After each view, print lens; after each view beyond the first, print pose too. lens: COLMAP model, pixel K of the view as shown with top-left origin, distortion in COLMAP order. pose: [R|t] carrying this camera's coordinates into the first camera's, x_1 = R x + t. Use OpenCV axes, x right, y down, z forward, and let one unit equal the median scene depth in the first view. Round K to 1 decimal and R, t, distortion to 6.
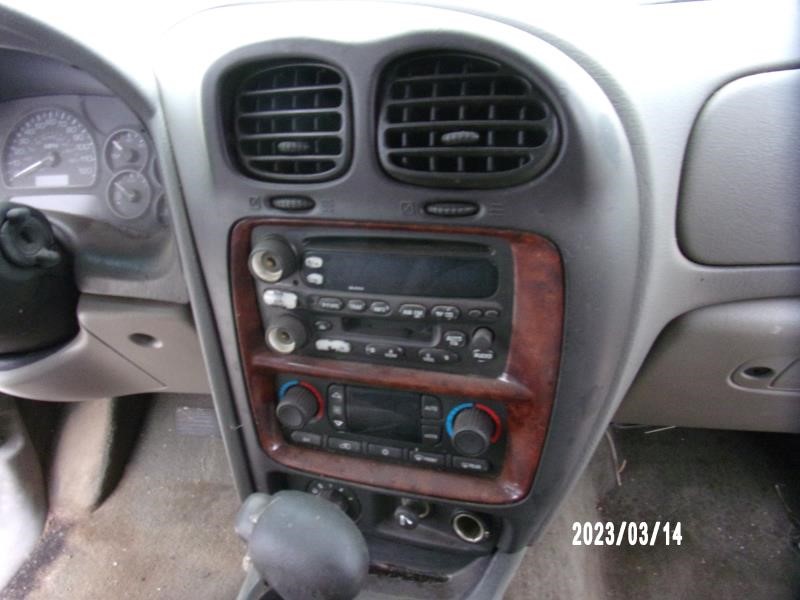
lens RADIAL K [[564.4, 0, 400.0], [0, 564.4, 300.0], [0, 0, 1]] dist [-0.028149, 0.000539]
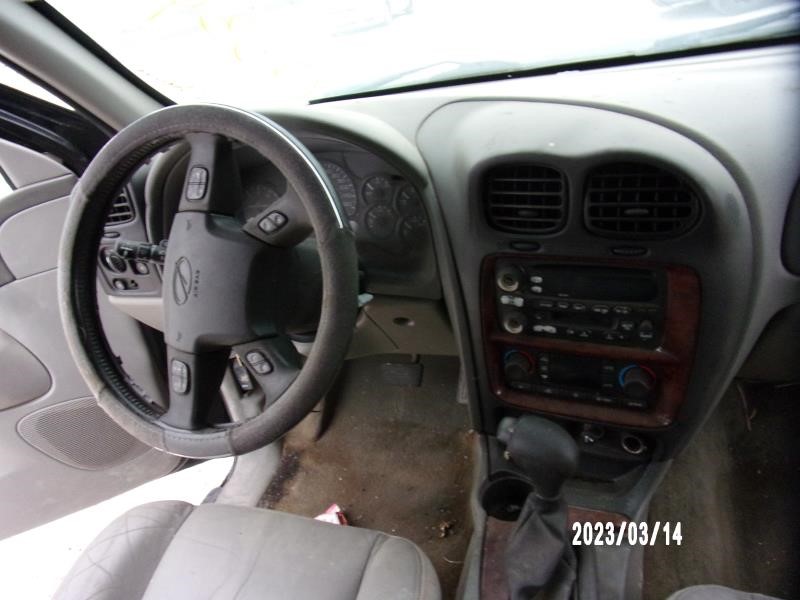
lens RADIAL K [[601.2, 0, 400.0], [0, 601.2, 300.0], [0, 0, 1]] dist [0.000814, 0.004098]
pose [[0.984366, -0.016069, -0.175401, -0.224440], [0.032105, 0.995517, 0.088971, -0.166252], [0.173185, -0.093212, 0.980469, -0.738277]]
